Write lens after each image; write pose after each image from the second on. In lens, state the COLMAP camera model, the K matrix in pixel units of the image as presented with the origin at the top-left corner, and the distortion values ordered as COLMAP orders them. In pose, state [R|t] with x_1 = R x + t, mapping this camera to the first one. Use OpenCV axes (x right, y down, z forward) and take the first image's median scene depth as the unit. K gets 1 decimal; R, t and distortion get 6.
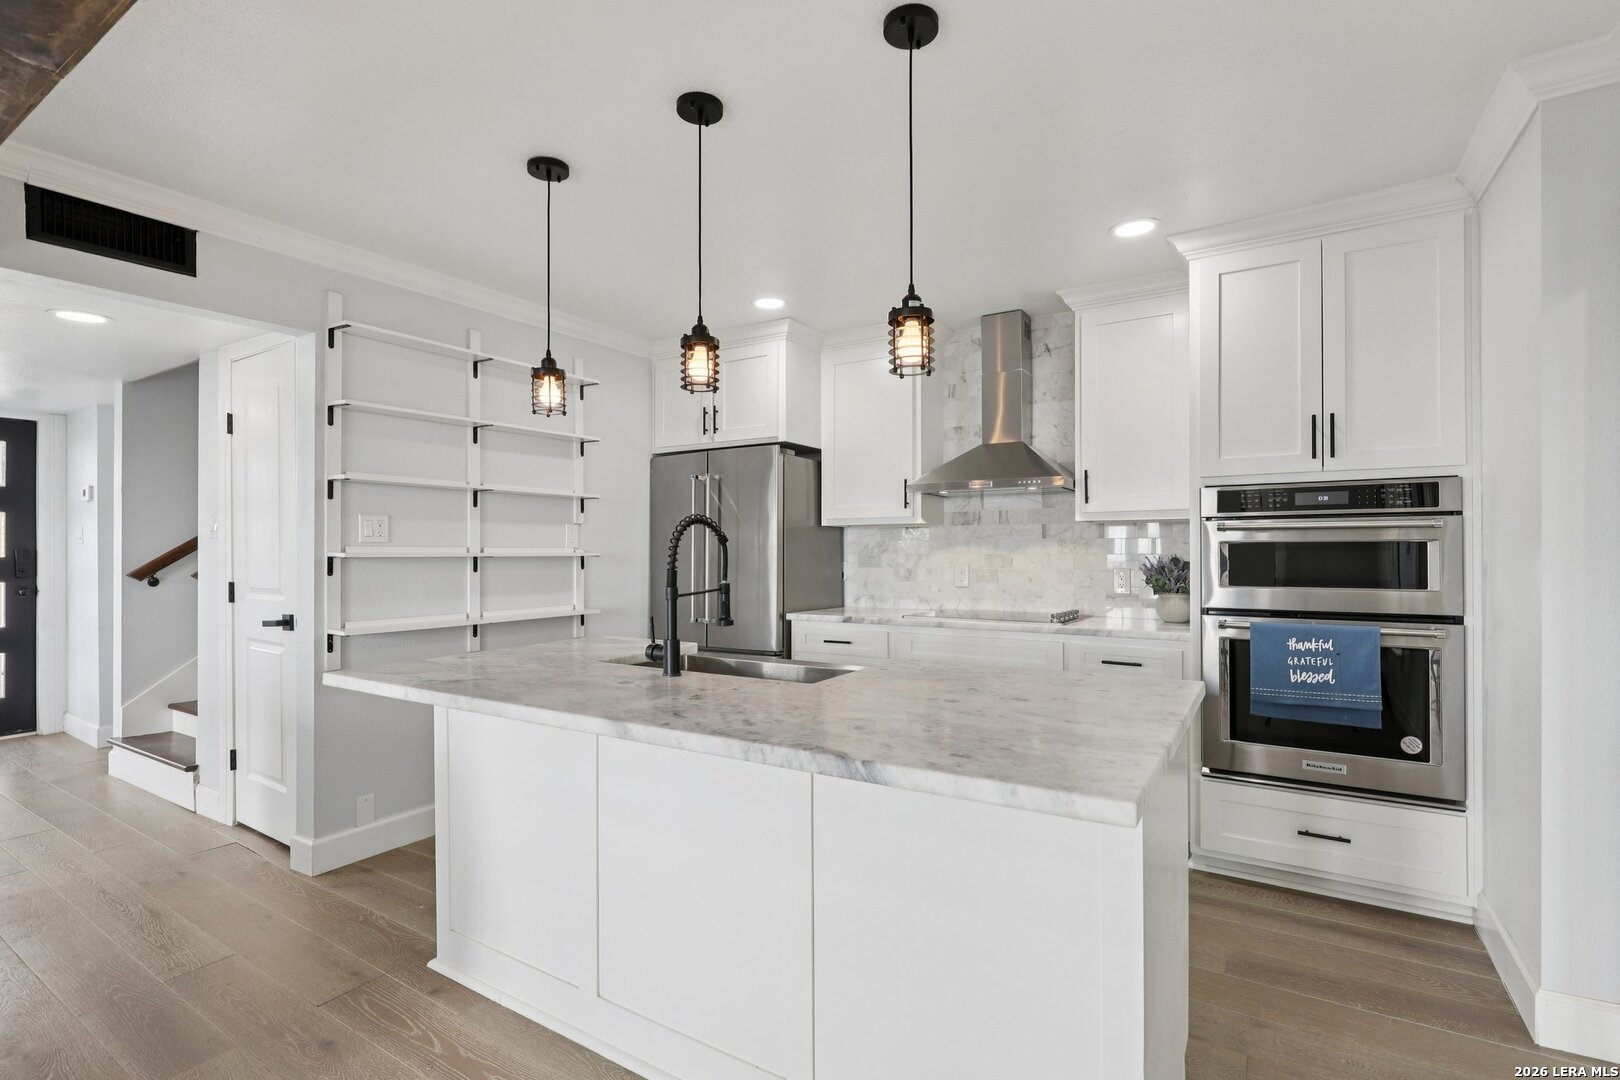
lens RADIAL K [[752.6, 0, 817.1], [0, 752.6, 541.6], [0, 0, 1]] dist [-0.002107, 0.000222]
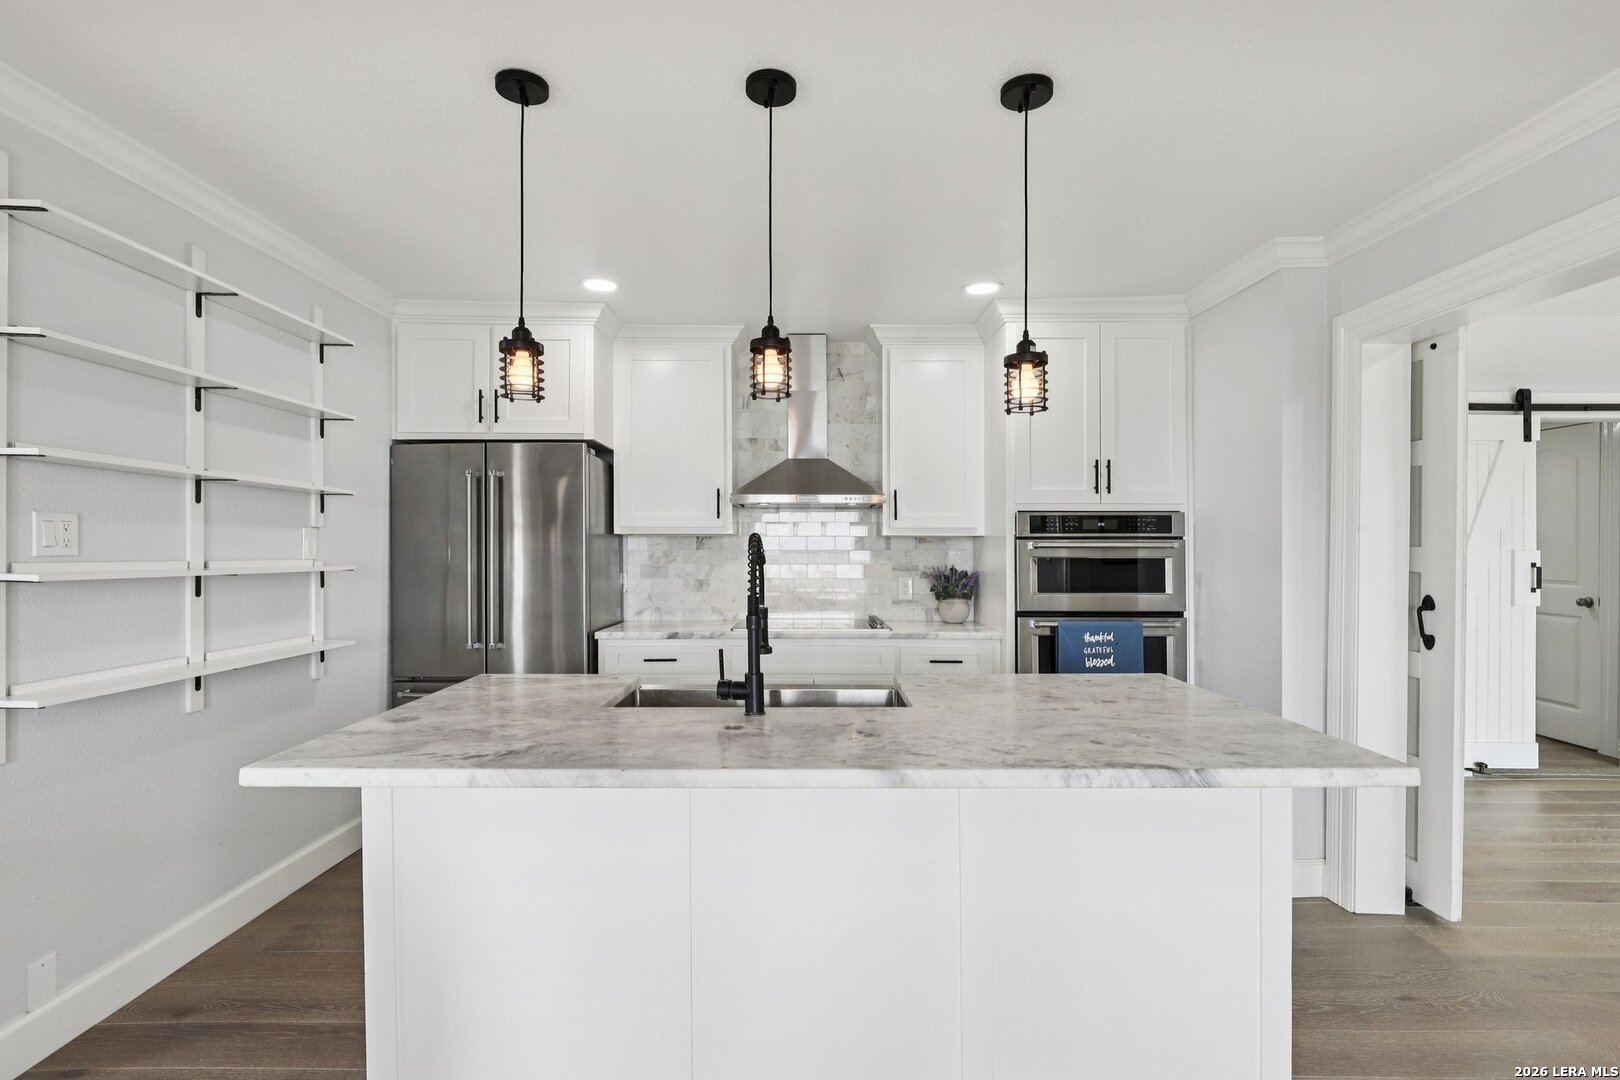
lens RADIAL K [[762.3, 0, 806.0], [0, 762.3, 546.1], [0, 0, 1]] dist [-0.001066, -0.000795]
pose [[0.850473, 0.007007, 0.525971, -0.395326], [-0.010433, 0.999939, 0.003548, -0.016822], [-0.525914, -0.008505, 0.850495, 0.125250]]
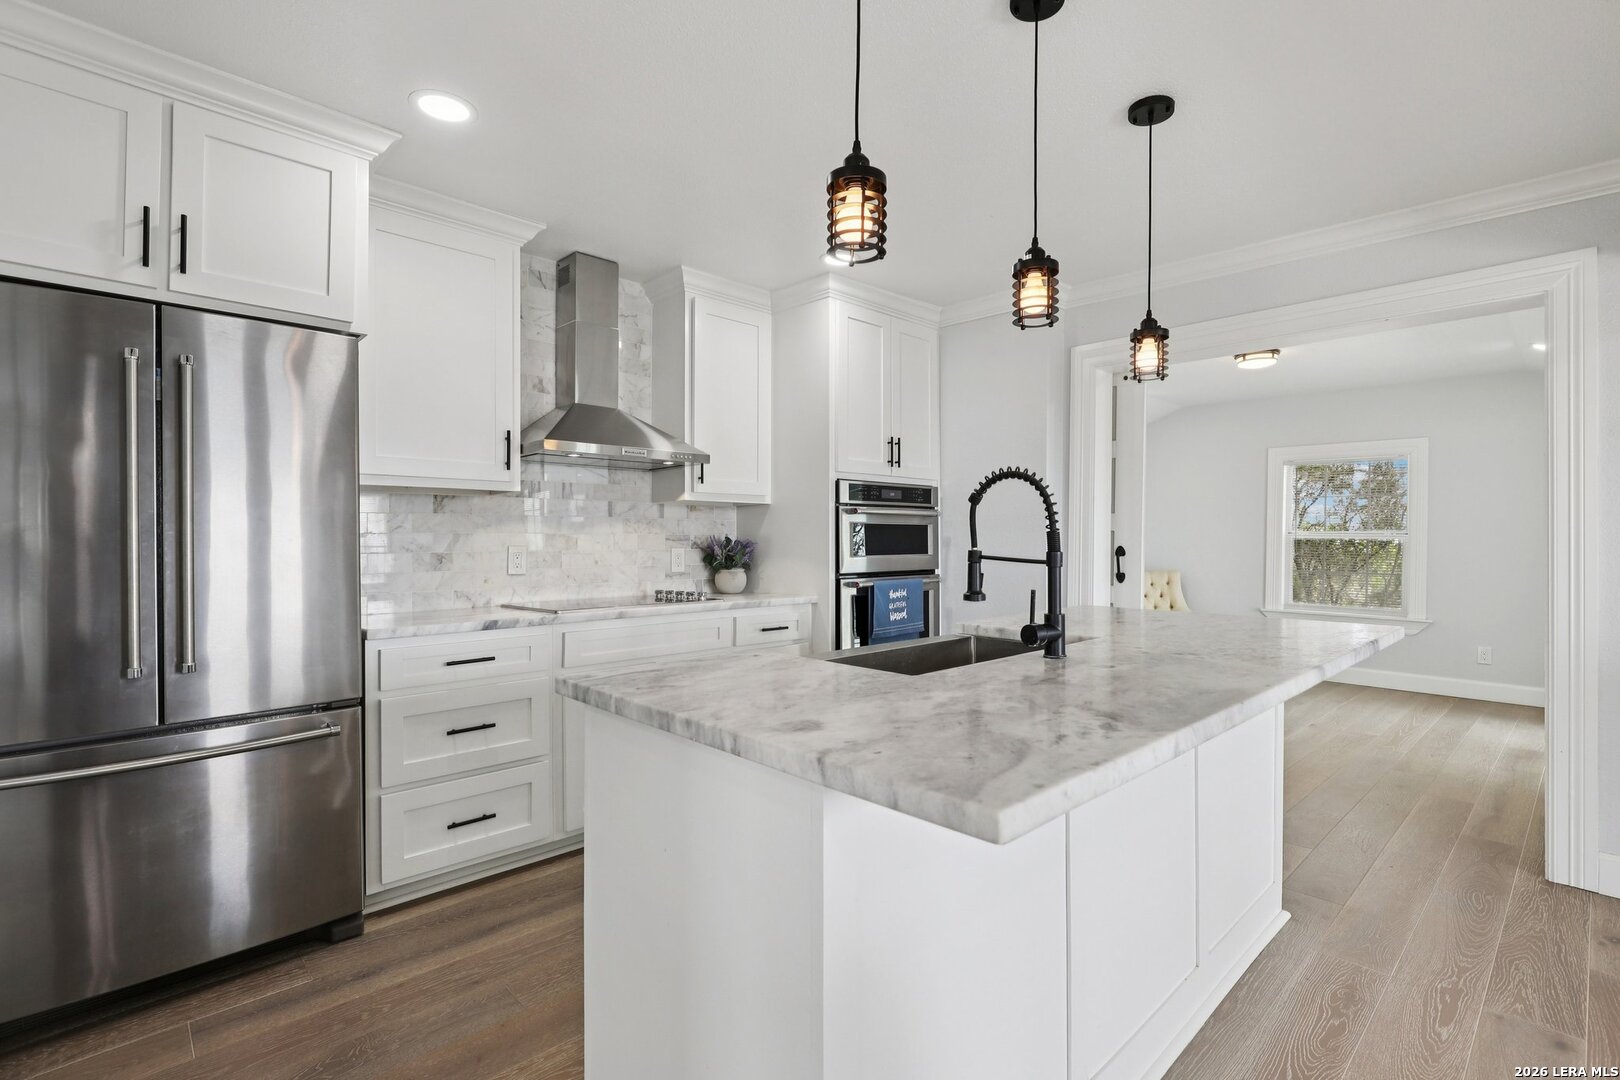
lens RADIAL K [[752.6, 0, 817.1], [0, 752.6, 541.6], [0, 0, 1]] dist [-0.002107, 0.000222]
pose [[0.239092, 0.003764, 0.970990, -0.686870], [-0.007025, 0.999973, -0.002146, 0.033488], [-0.970972, -0.006308, 0.239112, 0.678680]]
